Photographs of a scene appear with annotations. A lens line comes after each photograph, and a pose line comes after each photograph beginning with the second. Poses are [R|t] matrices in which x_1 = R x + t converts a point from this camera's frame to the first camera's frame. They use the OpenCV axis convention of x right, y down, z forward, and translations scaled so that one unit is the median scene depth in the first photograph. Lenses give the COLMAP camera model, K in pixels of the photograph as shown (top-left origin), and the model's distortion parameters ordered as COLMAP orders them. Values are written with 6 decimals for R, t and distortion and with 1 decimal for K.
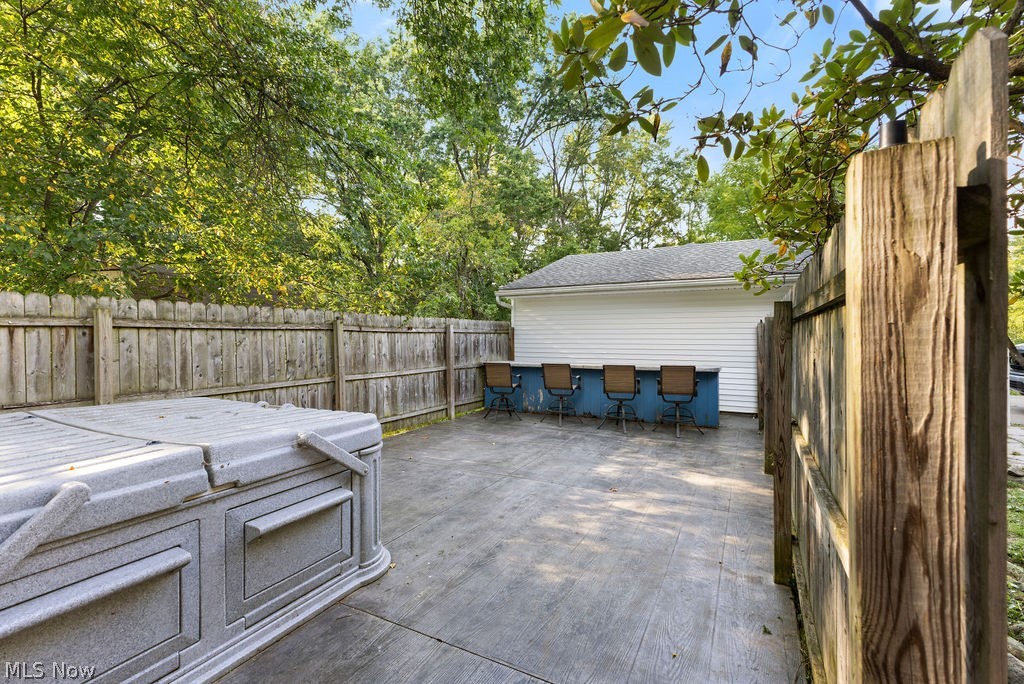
lens RADIAL K [[440.9, 0, 508.4], [0, 440.9, 341.3], [0, 0, 1]] dist [0.009952, -0.000999]
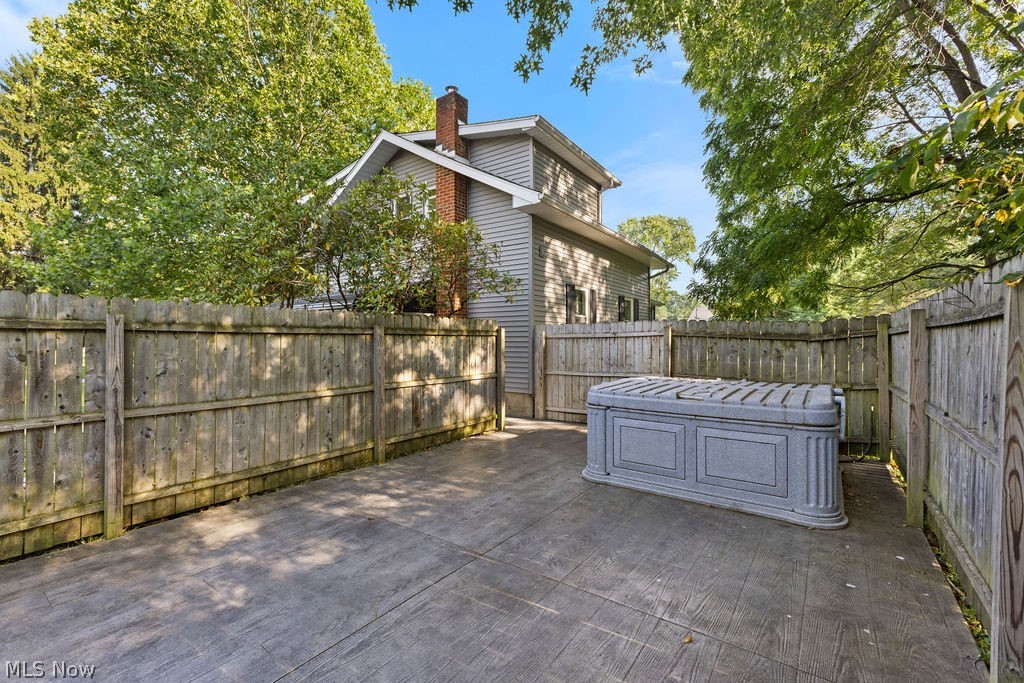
lens RADIAL K [[440.9, 0, 508.4], [0, 440.9, 340.8], [0, 0, 1]] dist [0.009952, -0.000999]
pose [[-0.990906, 0.004761, 0.134474, -0.146592], [0.005603, 0.999967, 0.005886, -0.015046], [-0.134441, 0.006586, -0.990900, 1.833460]]
